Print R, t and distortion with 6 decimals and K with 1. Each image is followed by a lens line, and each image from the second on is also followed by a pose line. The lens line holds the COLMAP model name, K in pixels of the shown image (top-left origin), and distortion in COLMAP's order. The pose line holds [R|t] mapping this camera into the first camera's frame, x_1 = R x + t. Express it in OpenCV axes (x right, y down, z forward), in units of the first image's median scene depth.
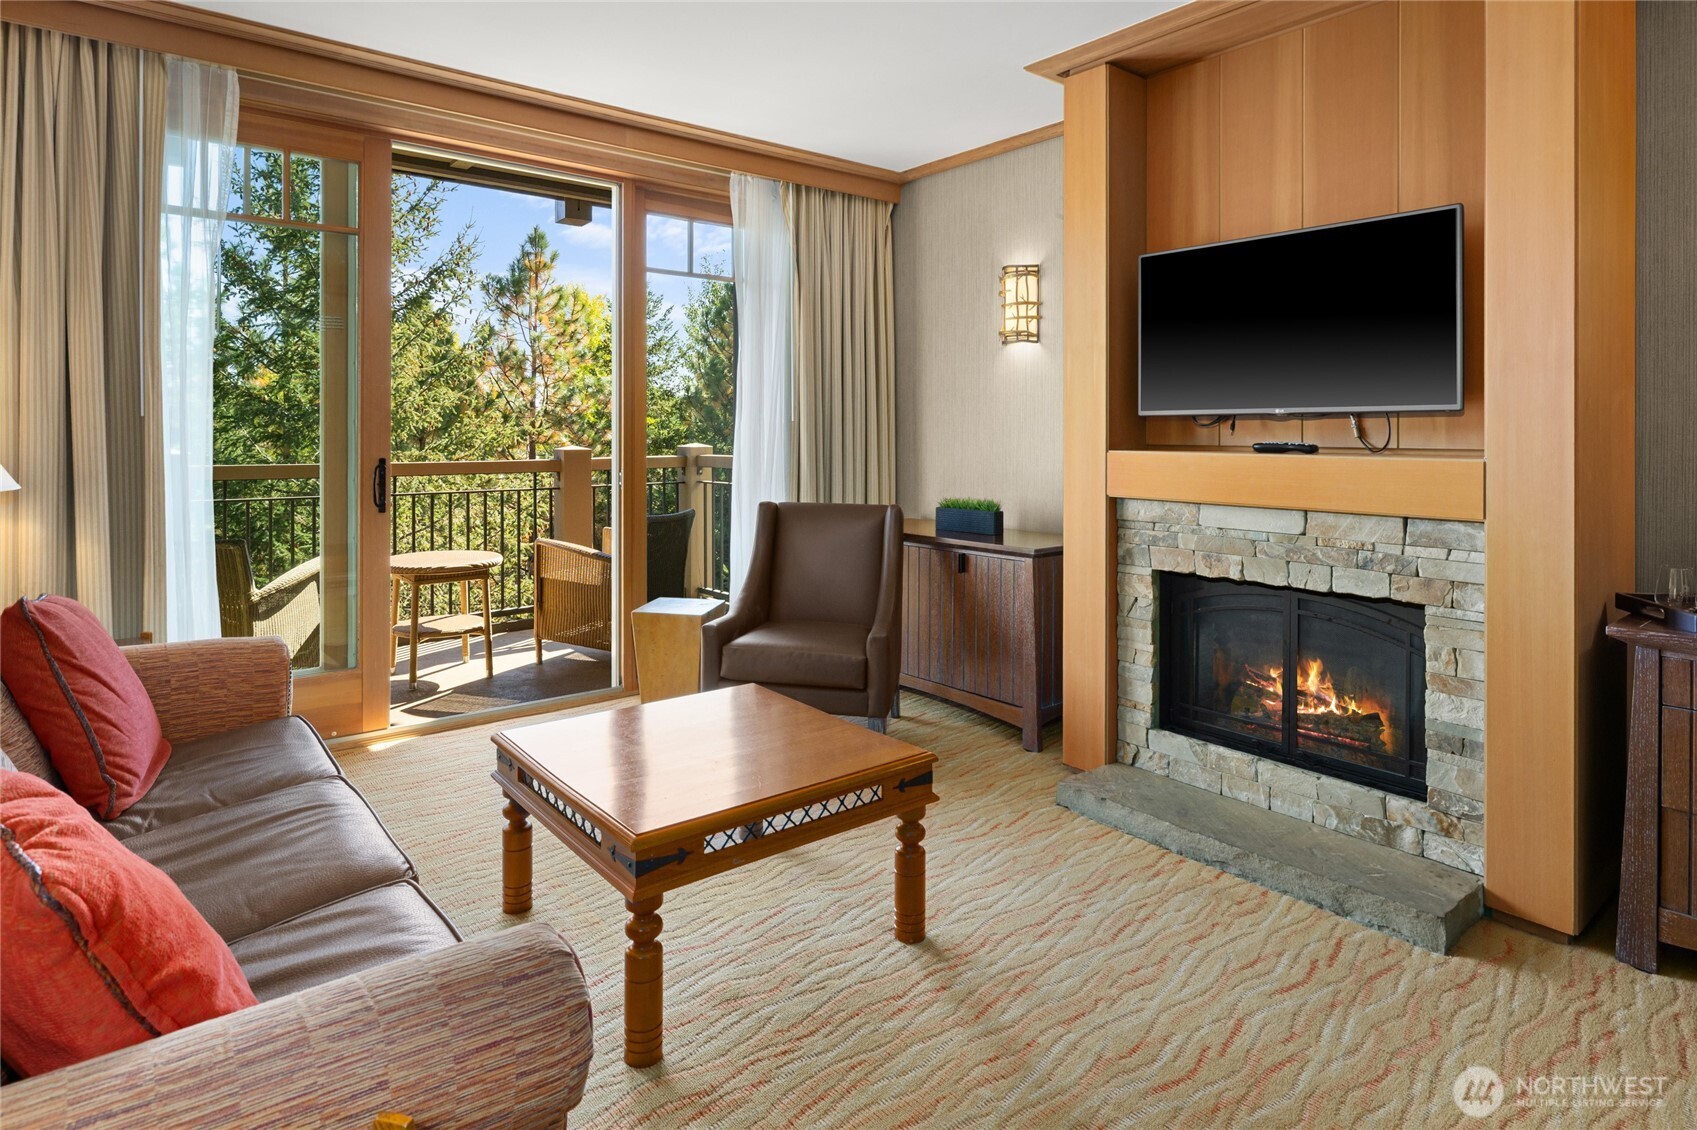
lens RADIAL K [[937.5, 0, 848.7], [0, 937.5, 440.1], [0, 0, 1]] dist [-0.002167, 0.001380]
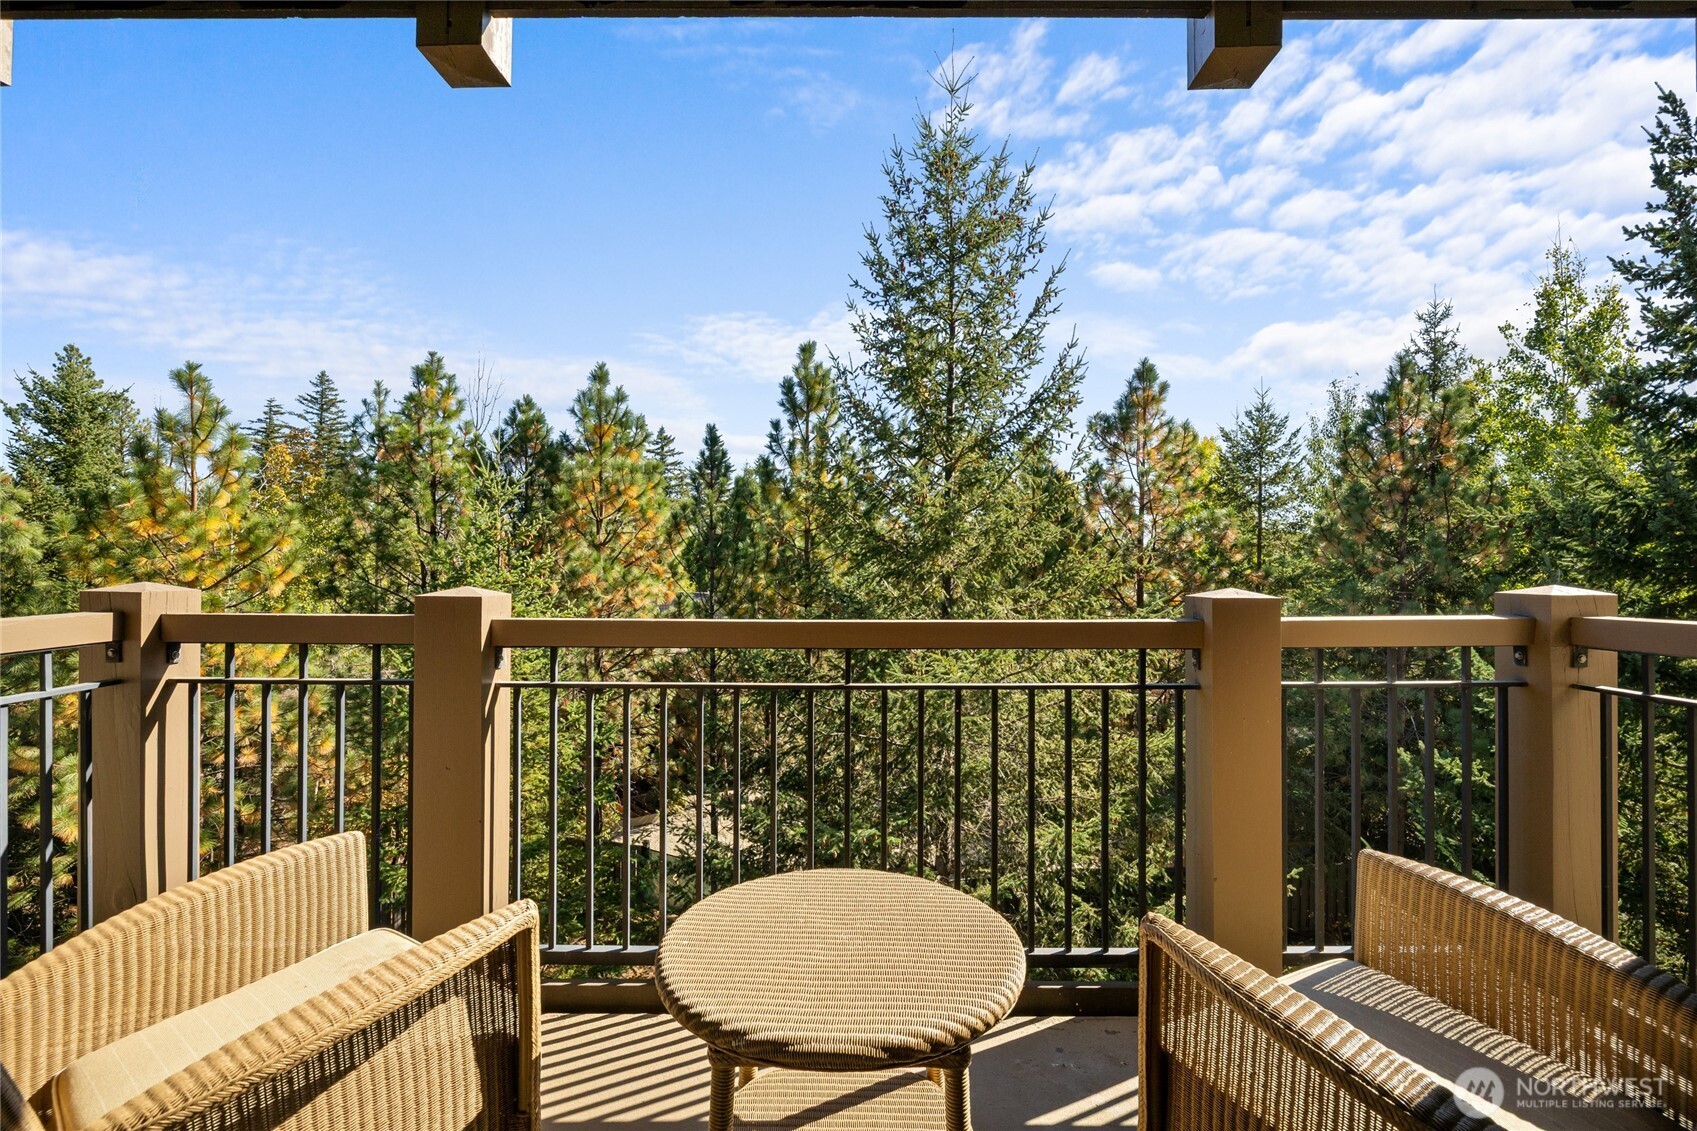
lens RADIAL K [[800.4, 0, 848.5], [0, 800.4, 565.5], [0, 0, 1]] dist [0.002561, -0.000076]
pose [[0.780590, -0.004235, -0.625030, -0.308742], [-0.005792, 0.999885, -0.014009, 0.002155], [0.625017, 0.014556, 0.780475, 0.919309]]
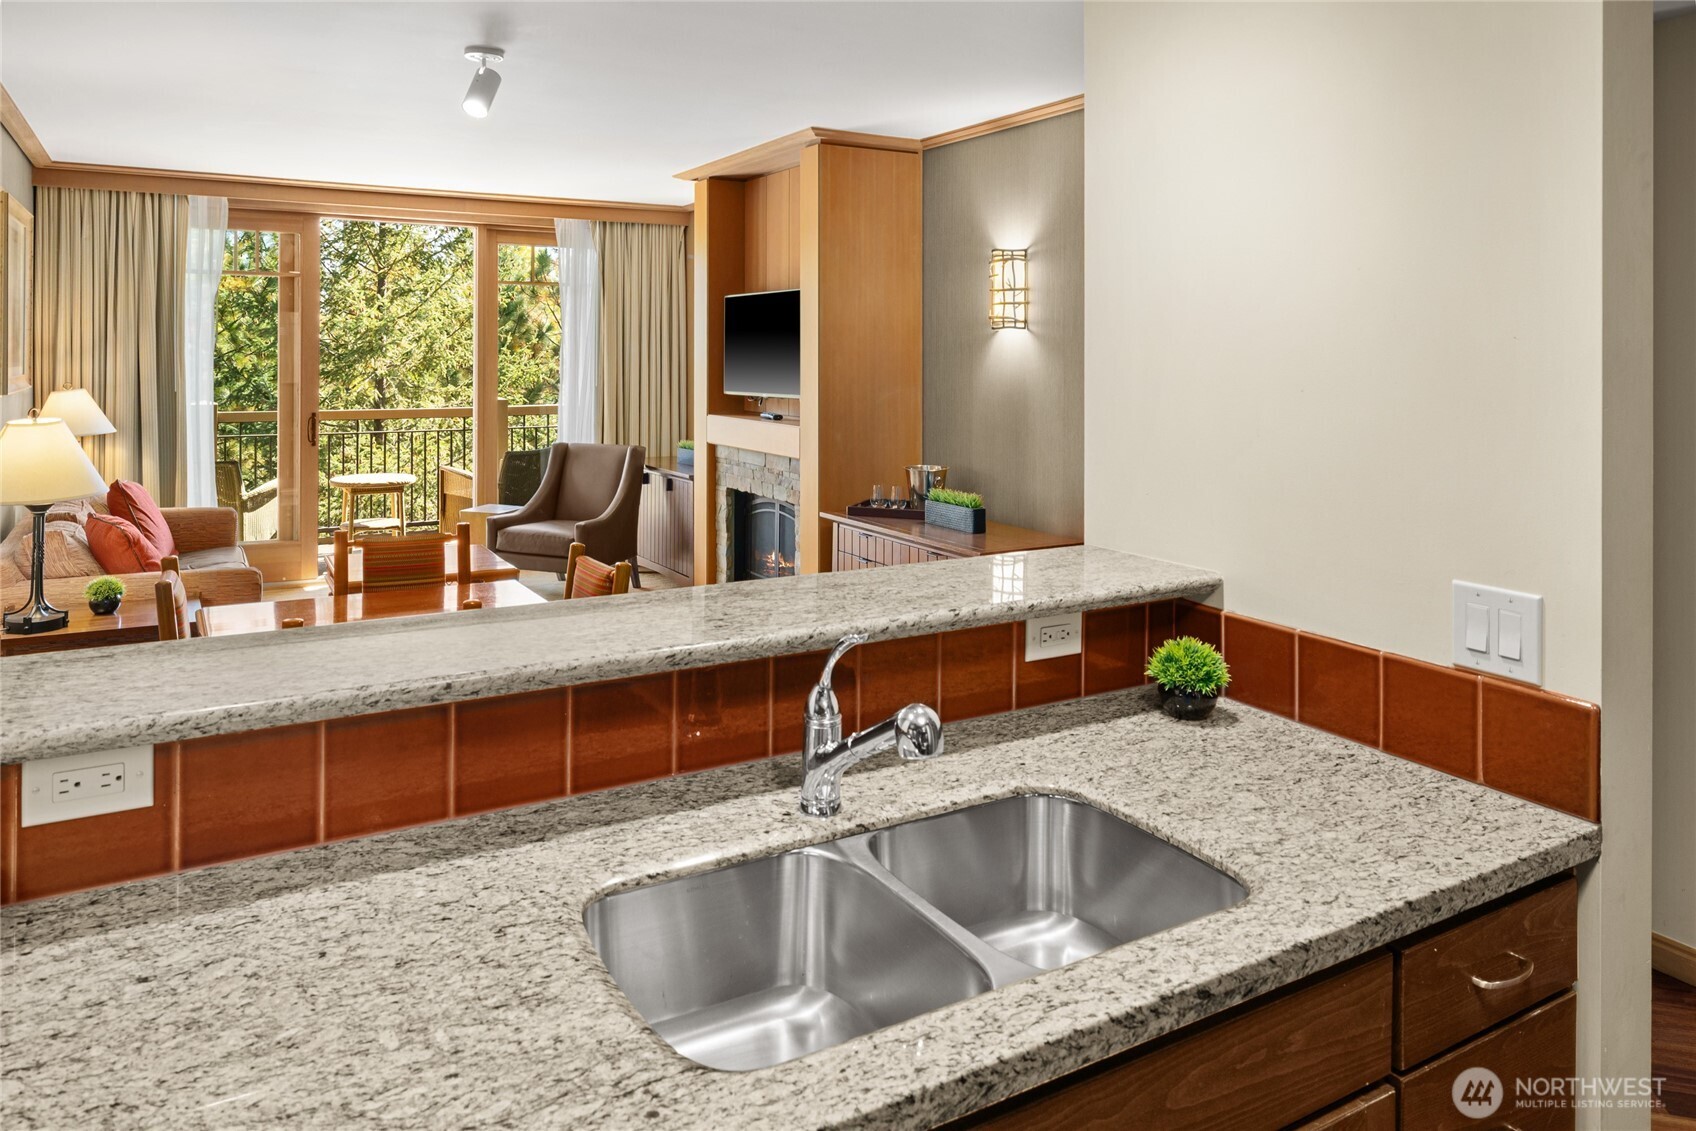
lens RADIAL K [[1131.5, 0, 849.1], [0, 1131.5, 364.1], [0, 0, 1]] dist [-0.000996, -0.000542]
pose [[0.988946, 0.004627, -0.148204, 0.645328], [-0.004725, 0.999989, -0.000310, -0.062300], [0.148201, 0.001007, 0.988957, -0.730516]]
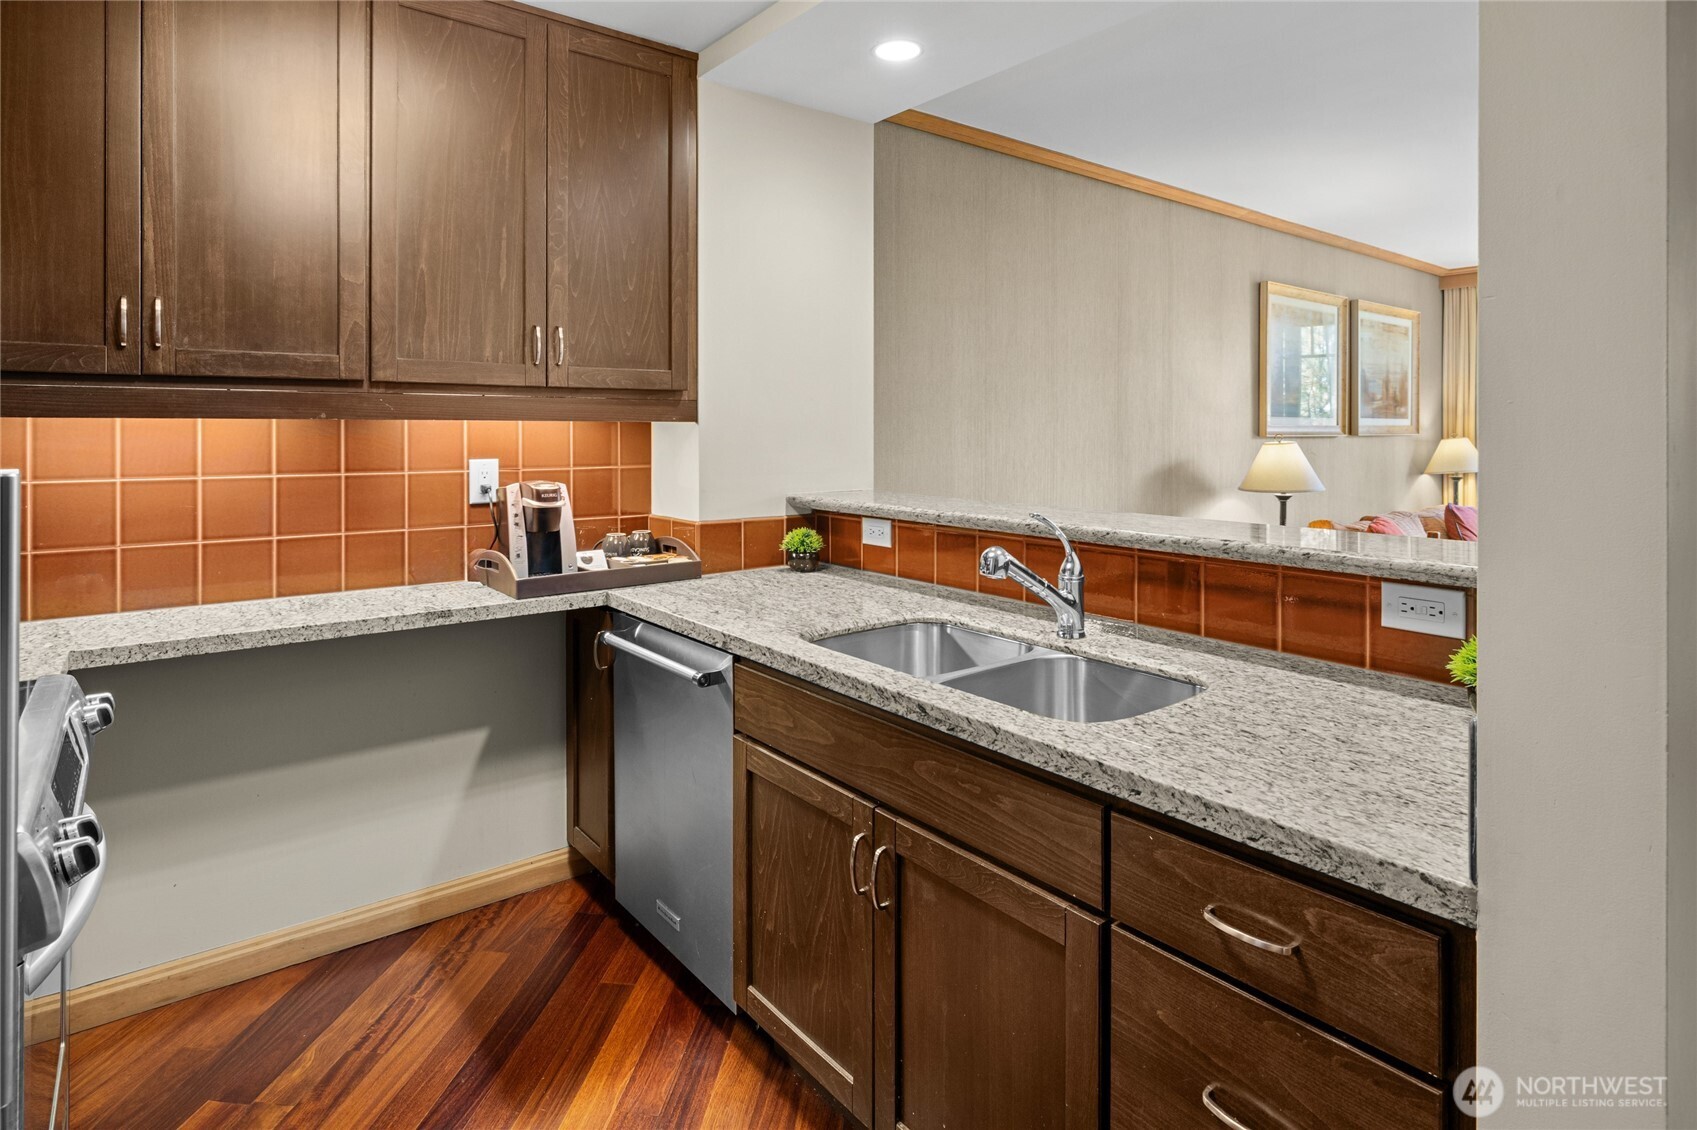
lens RADIAL K [[899.6, 0, 848.5], [0, 899.6, 565.0], [0, 0, 1]] dist [-0.003389, -0.000639]
pose [[-0.016434, 0.137197, -0.990407, 1.024499], [-0.009817, 0.990471, 0.137368, -0.014788], [0.999817, 0.011980, -0.014930, -0.475725]]
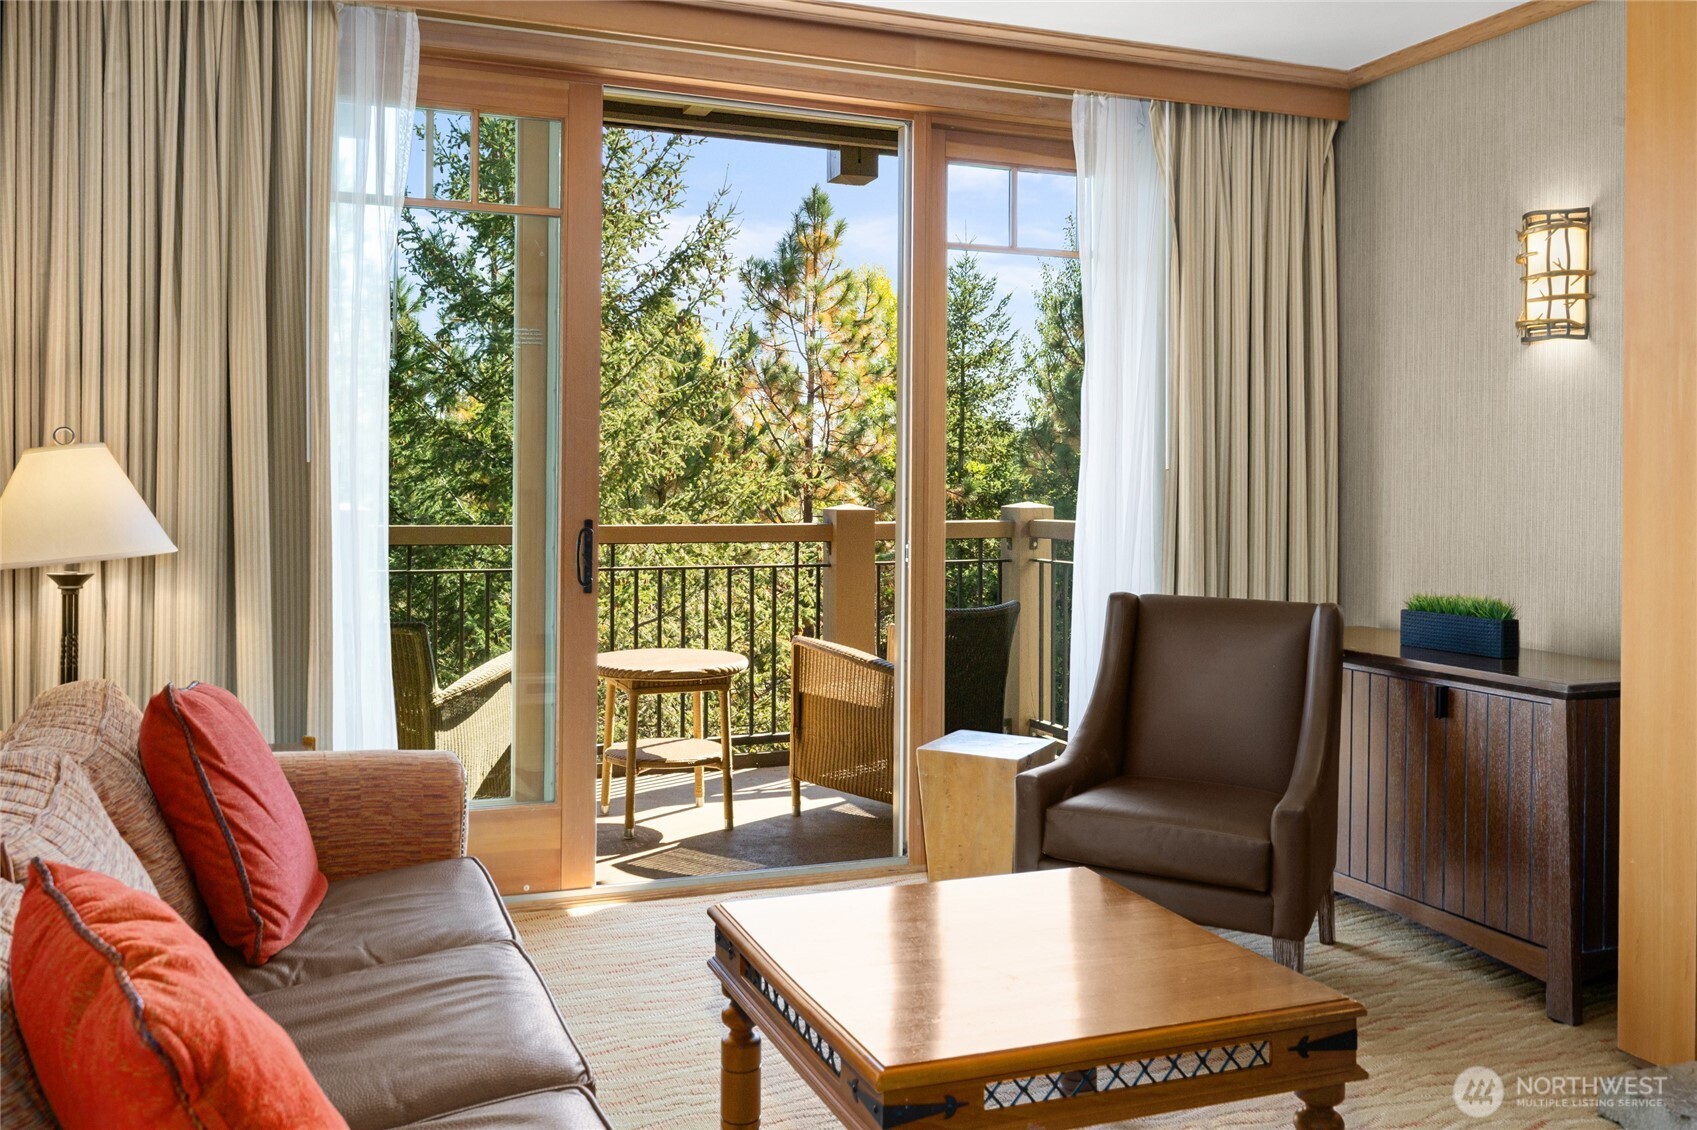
lens RADIAL K [[1430.1, 0, 843.3], [0, 1430.1, 495.3], [0, 0, 1]] dist [0.004534, 0.001696]
pose [[0.954041, 0.007677, -0.299579, 0.026446], [-0.007876, 0.999969, 0.000542, -0.001369], [0.299574, 0.001842, 0.954071, -0.010017]]
